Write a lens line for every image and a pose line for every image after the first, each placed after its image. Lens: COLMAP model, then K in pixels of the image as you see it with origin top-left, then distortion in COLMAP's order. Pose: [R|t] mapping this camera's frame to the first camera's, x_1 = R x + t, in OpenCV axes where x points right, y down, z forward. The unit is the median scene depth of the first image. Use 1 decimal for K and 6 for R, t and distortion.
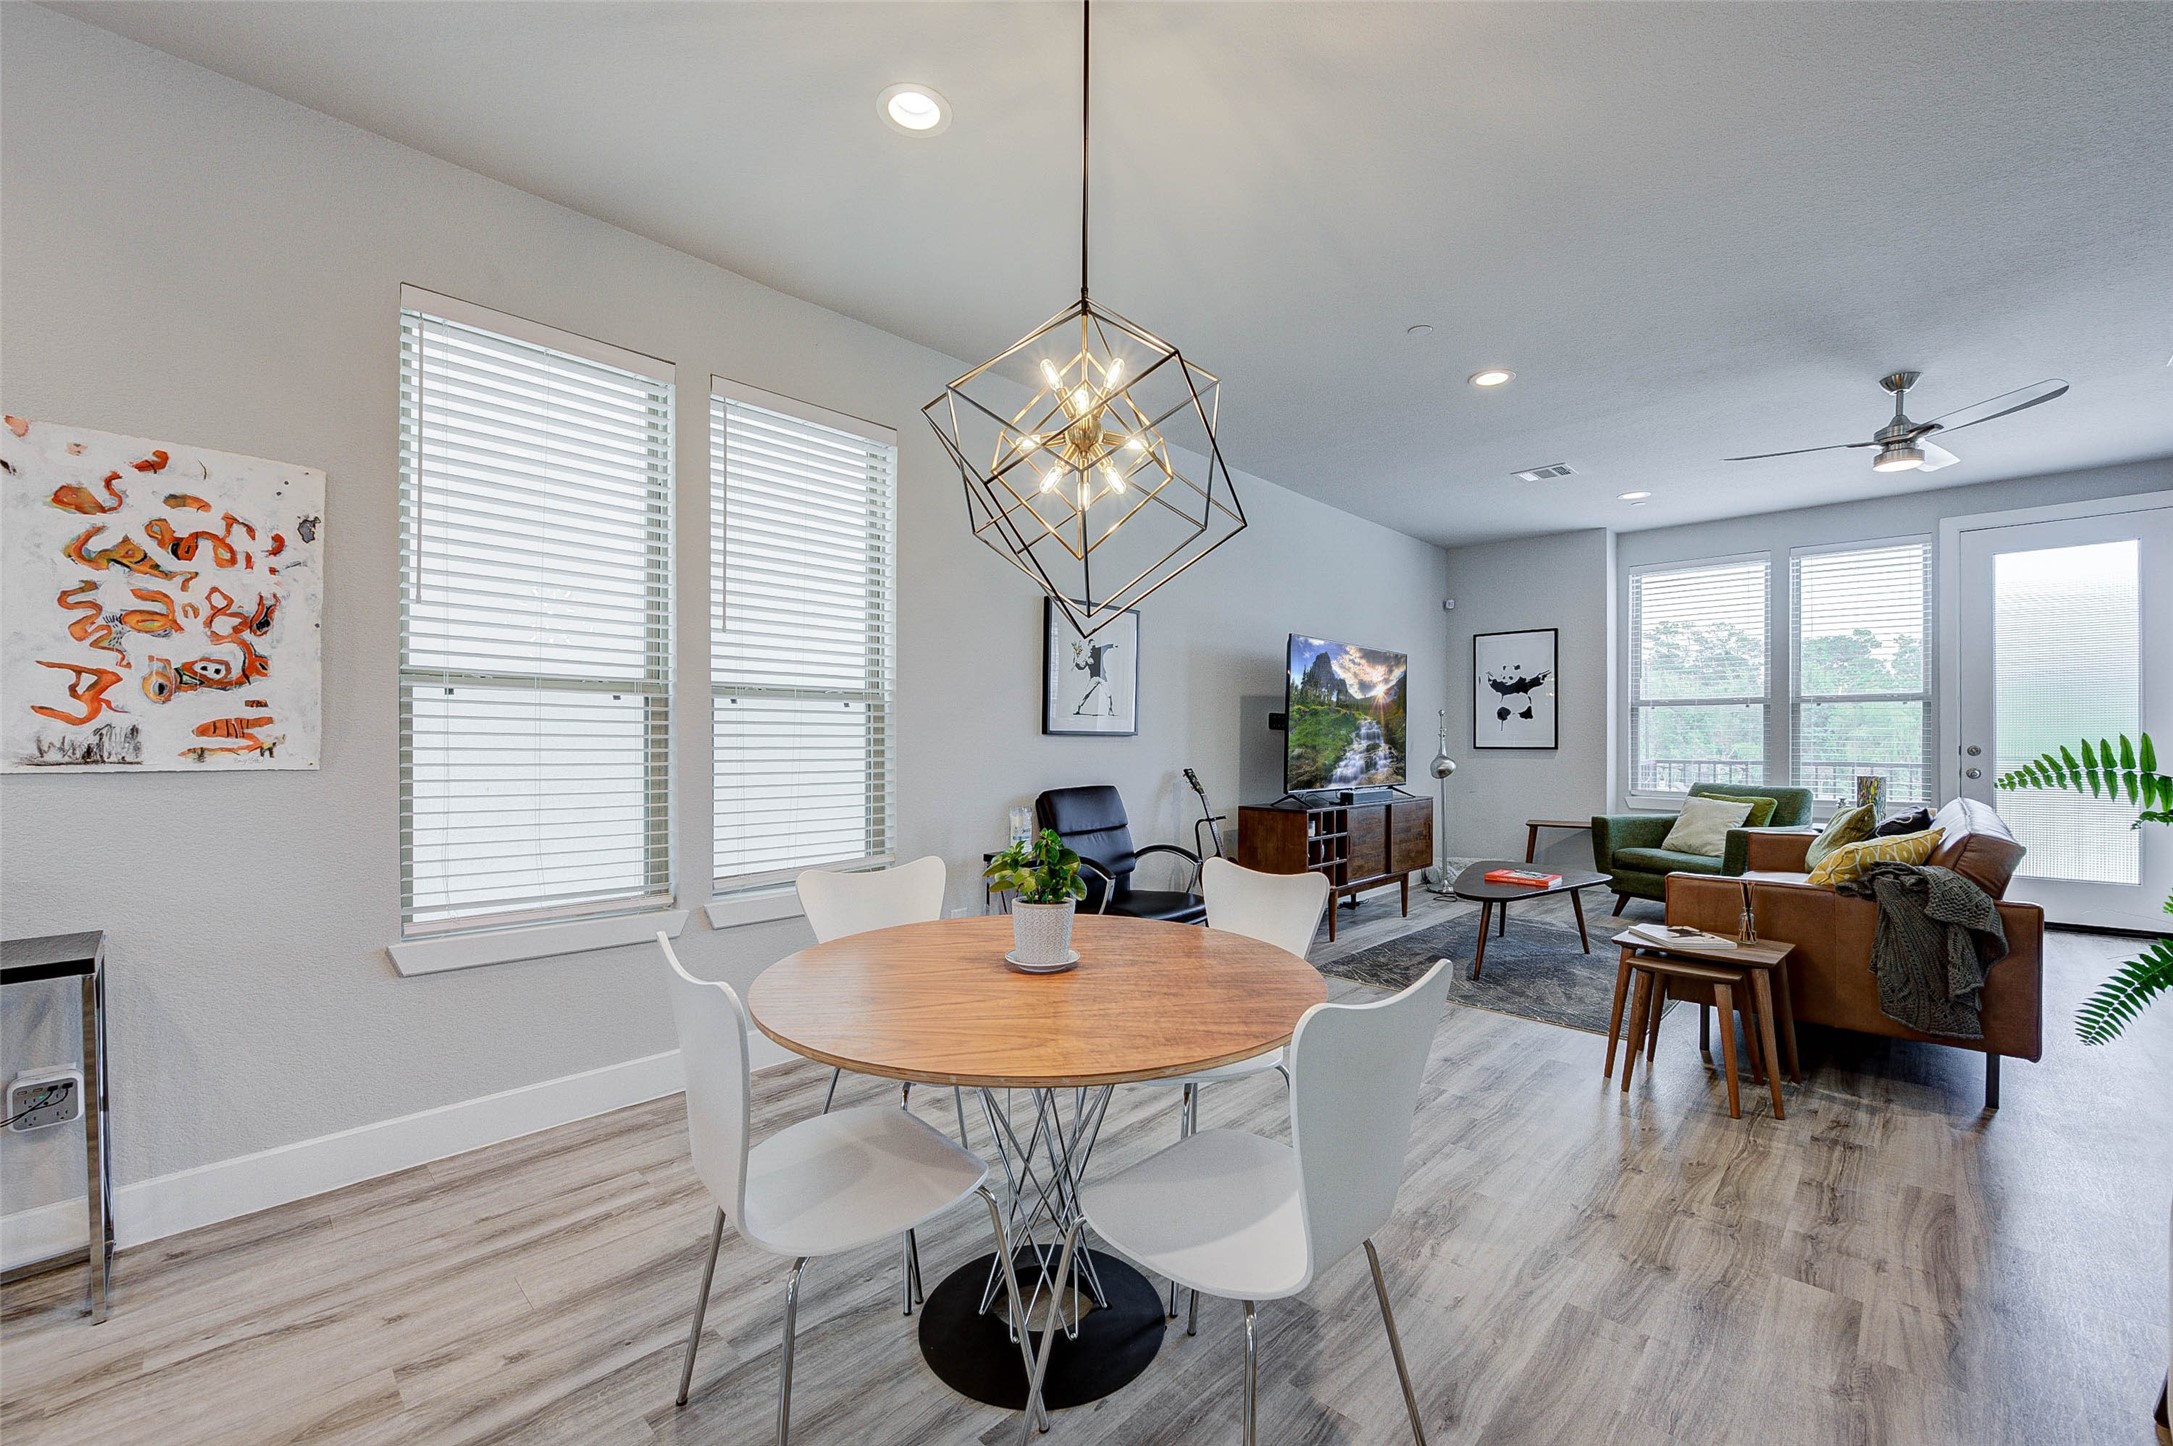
lens RADIAL K [[886.9, 0, 1093.3], [0, 886.9, 739.3], [0, 0, 1]] dist [-0.012567, -0.000115]
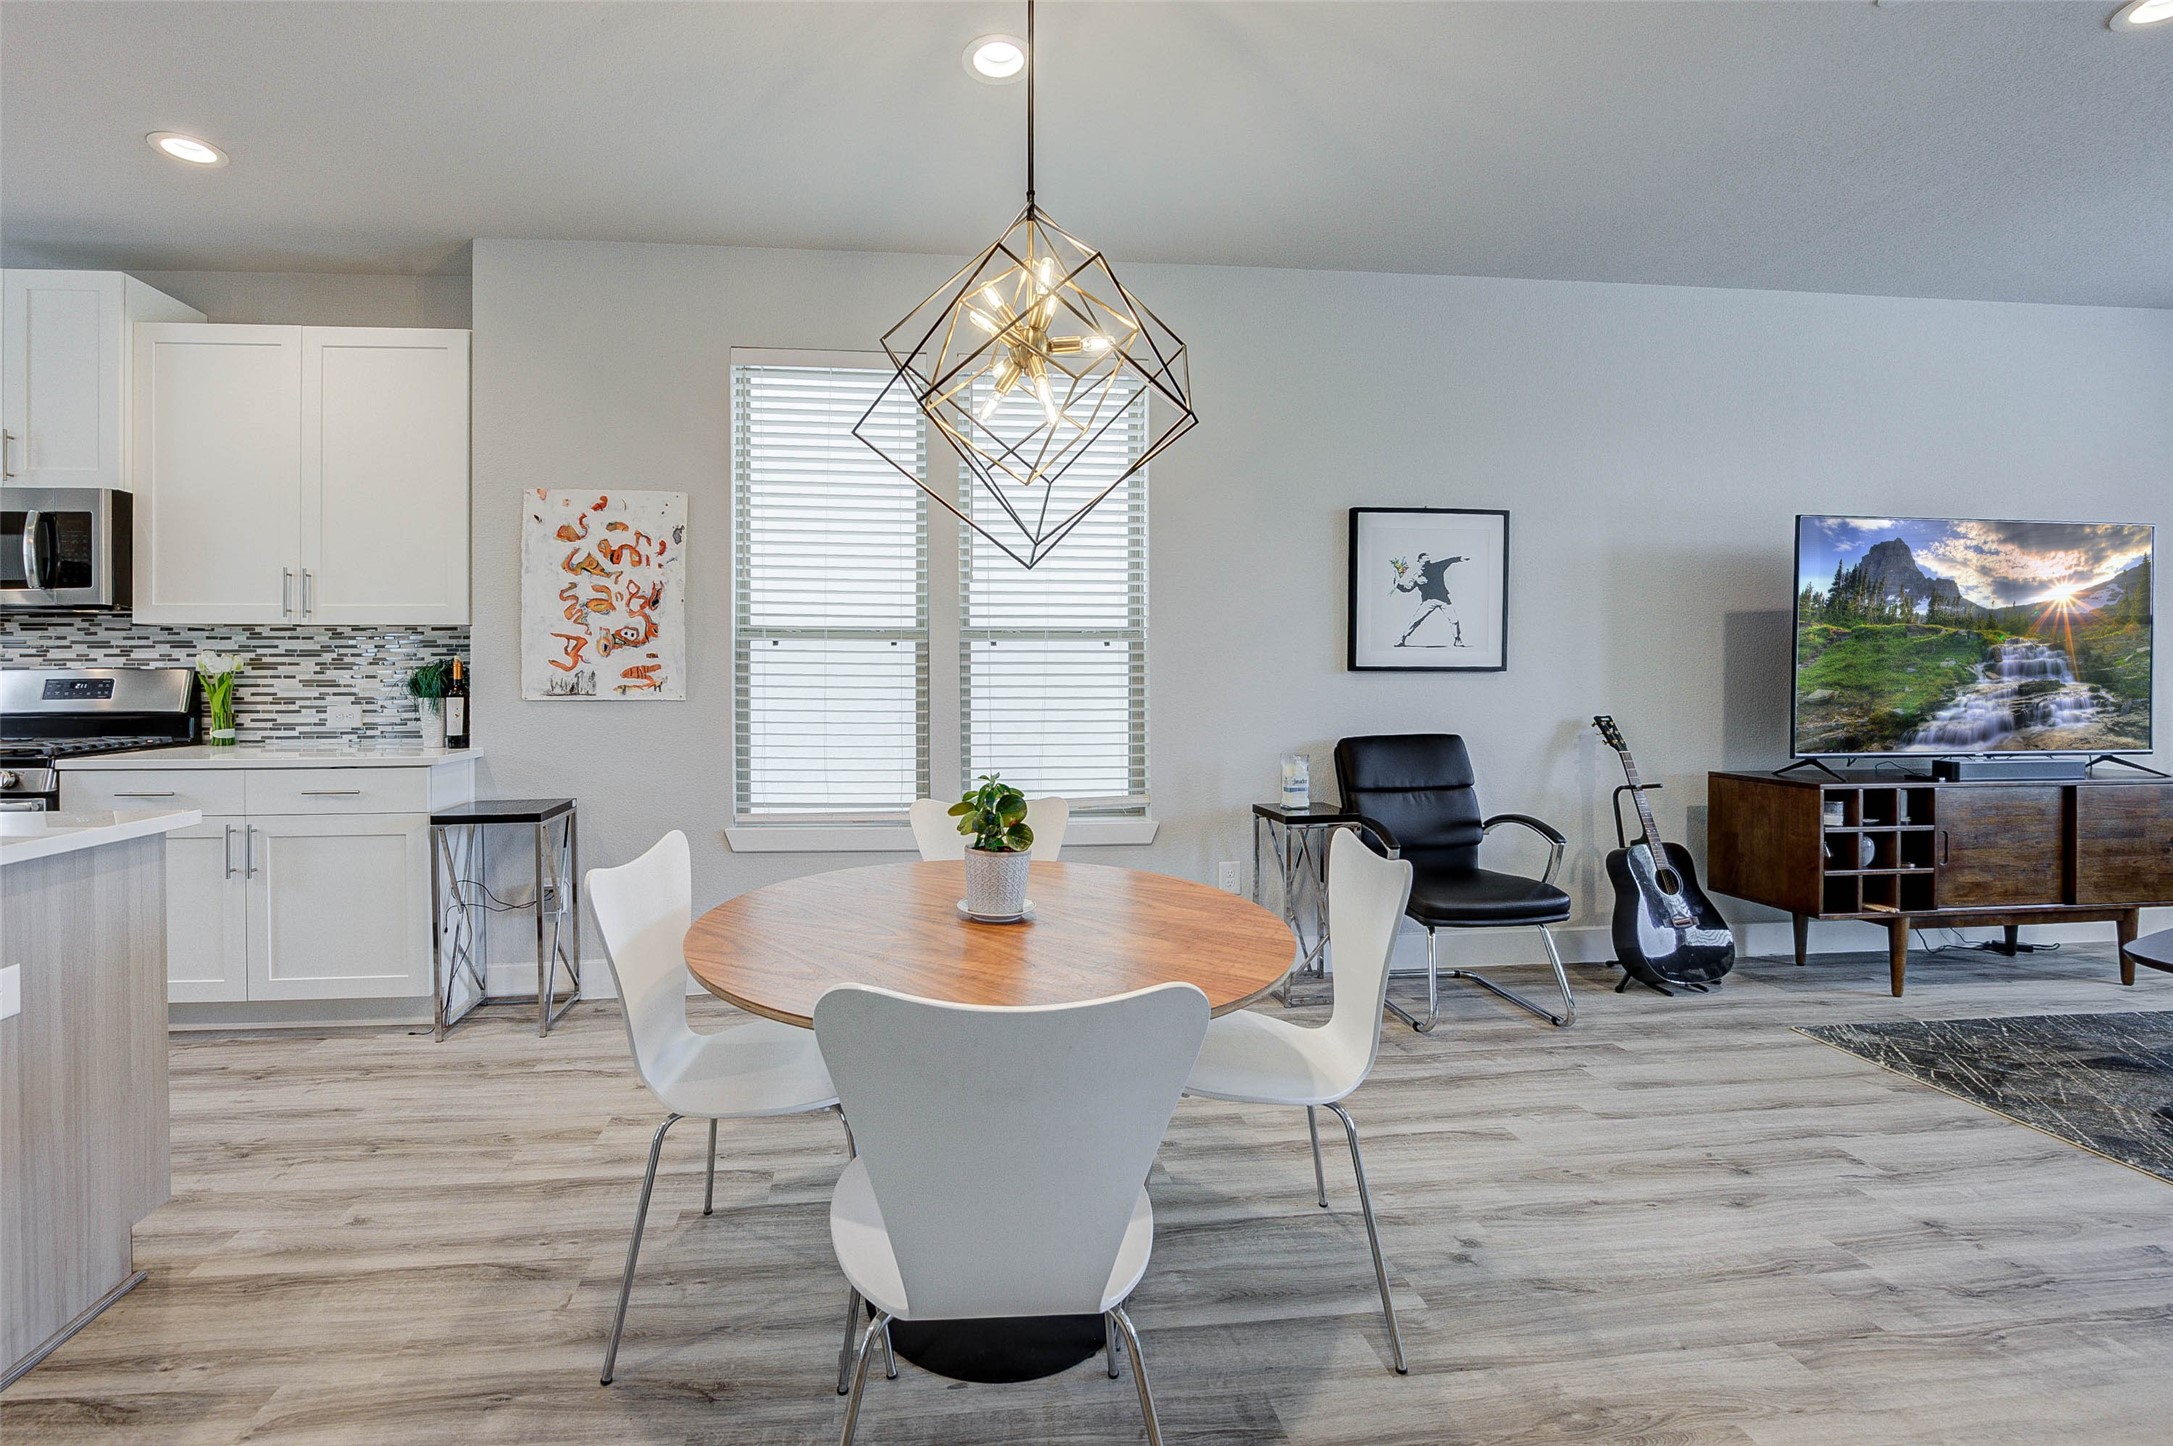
lens RADIAL K [[896.0, 0, 962.1], [0, 896.0, 678.1], [0, 0, 1]] dist [-0.008422, 0.000007]
pose [[0.750945, -0.005723, -0.660340, 0.393573], [0.003419, 0.999983, -0.004778, 0.005607], [0.660356, 0.001330, 0.750952, 0.179973]]
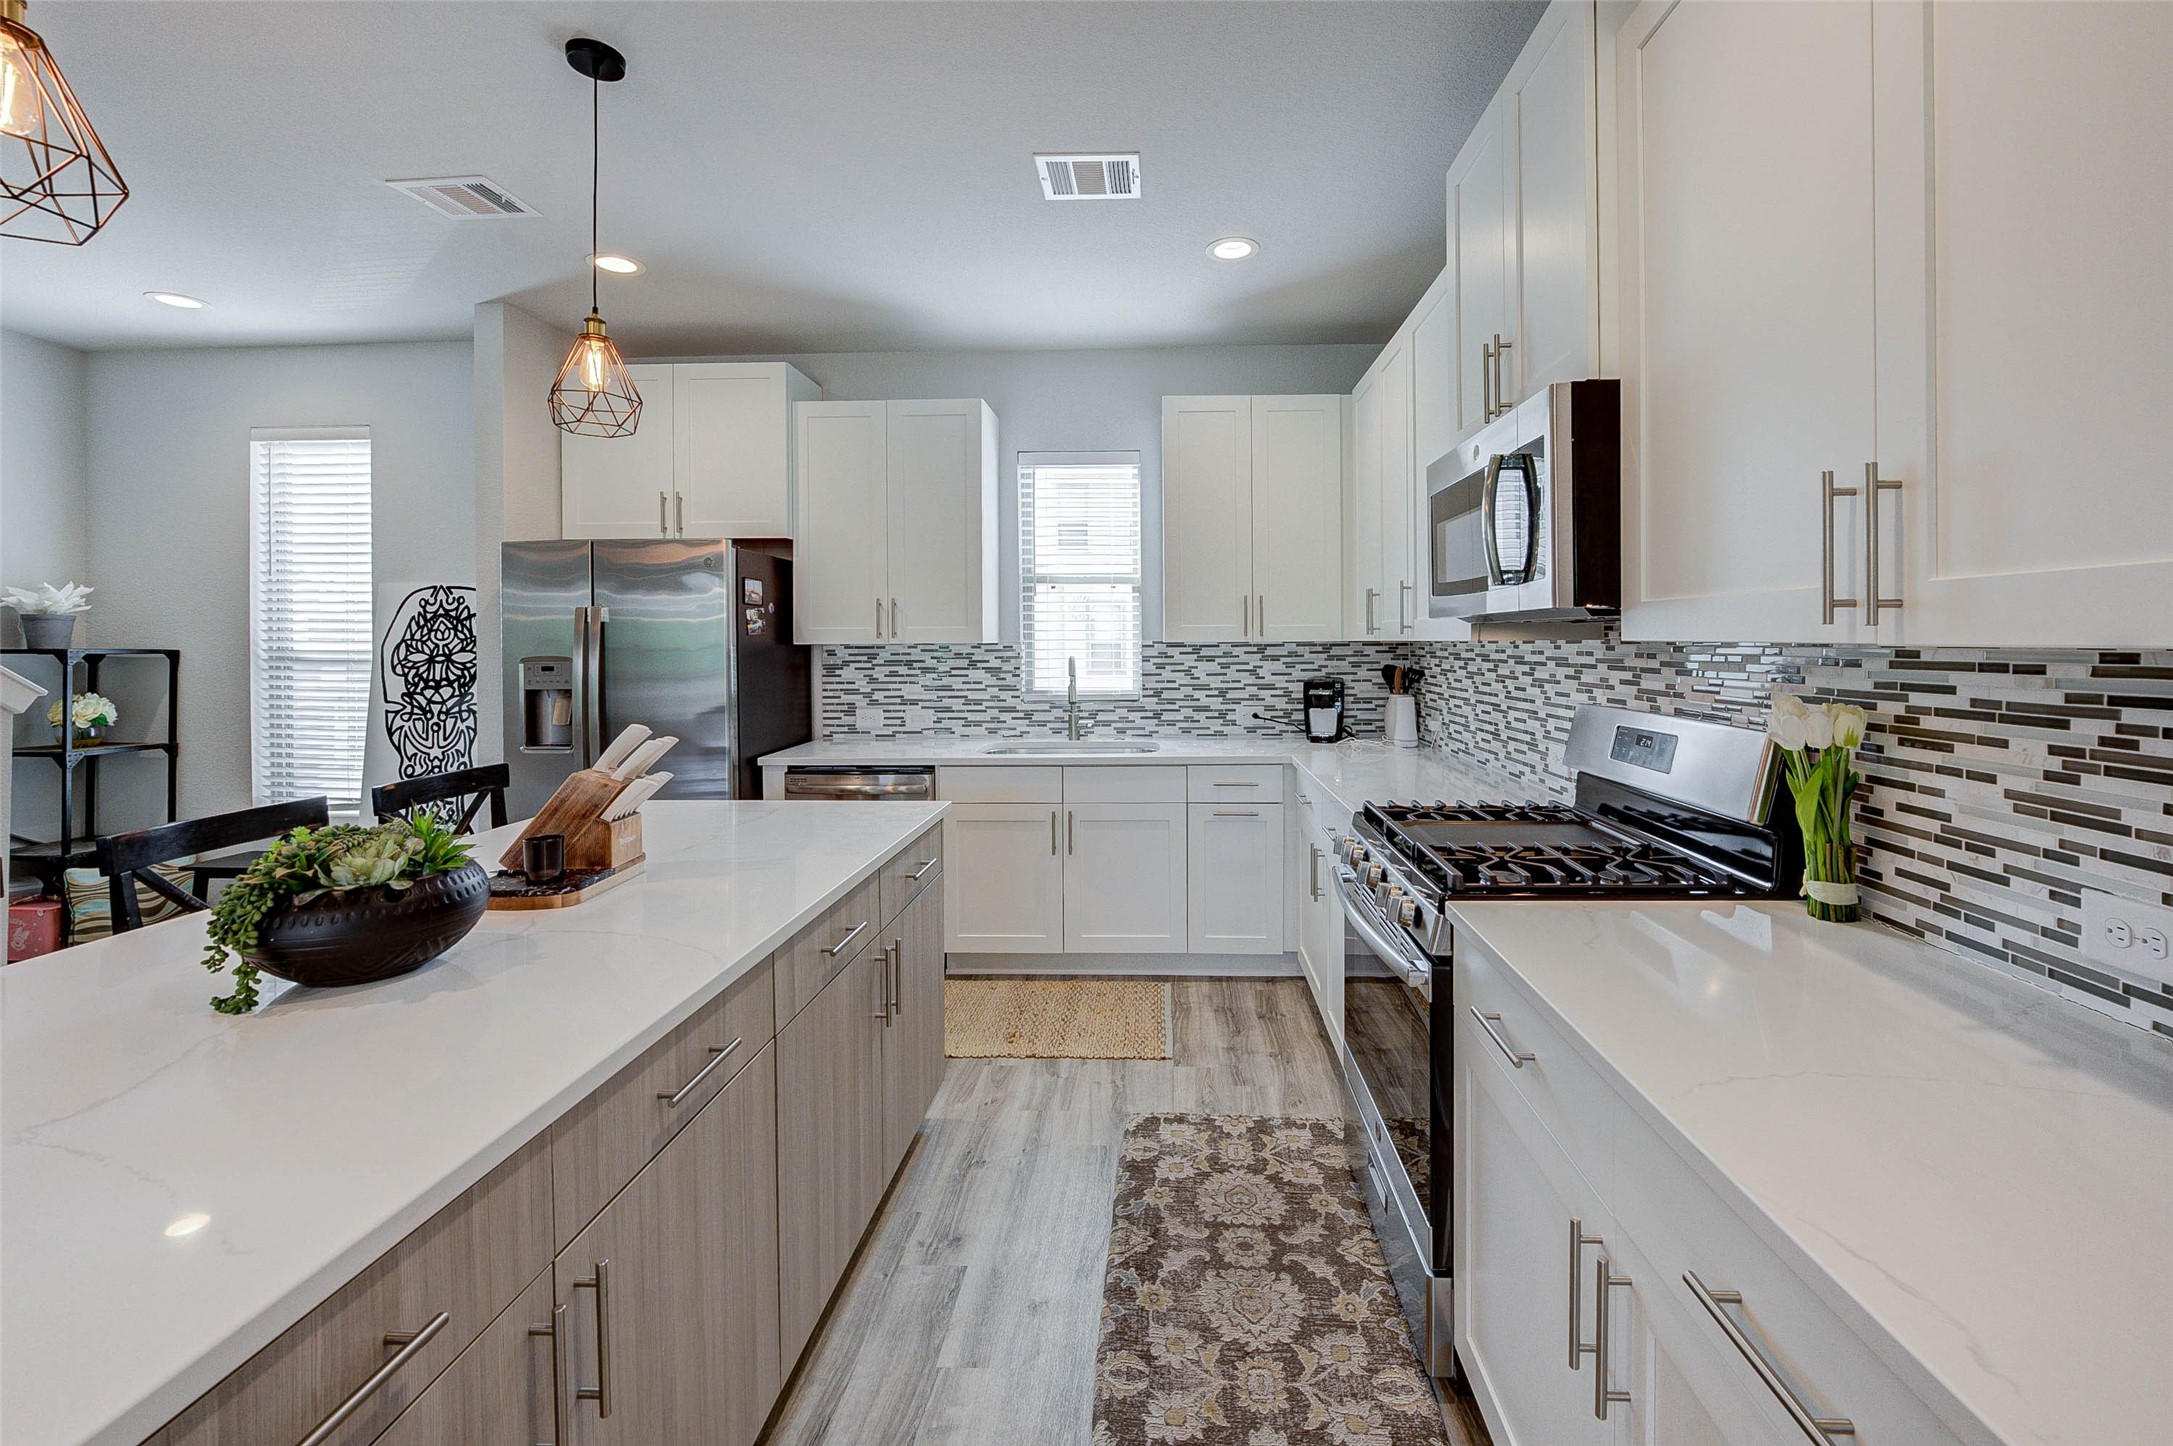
lens RADIAL K [[876.3, 0, 1144.4], [0, 876.3, 645.2], [0, 0, 1]] dist [-0.015985, -0.000191]
pose [[-0.744241, 0.002701, -0.667906, -0.669152], [-0.002051, 0.999978, 0.006329, -0.083878], [0.667908, 0.006080, -0.744219, 0.586335]]
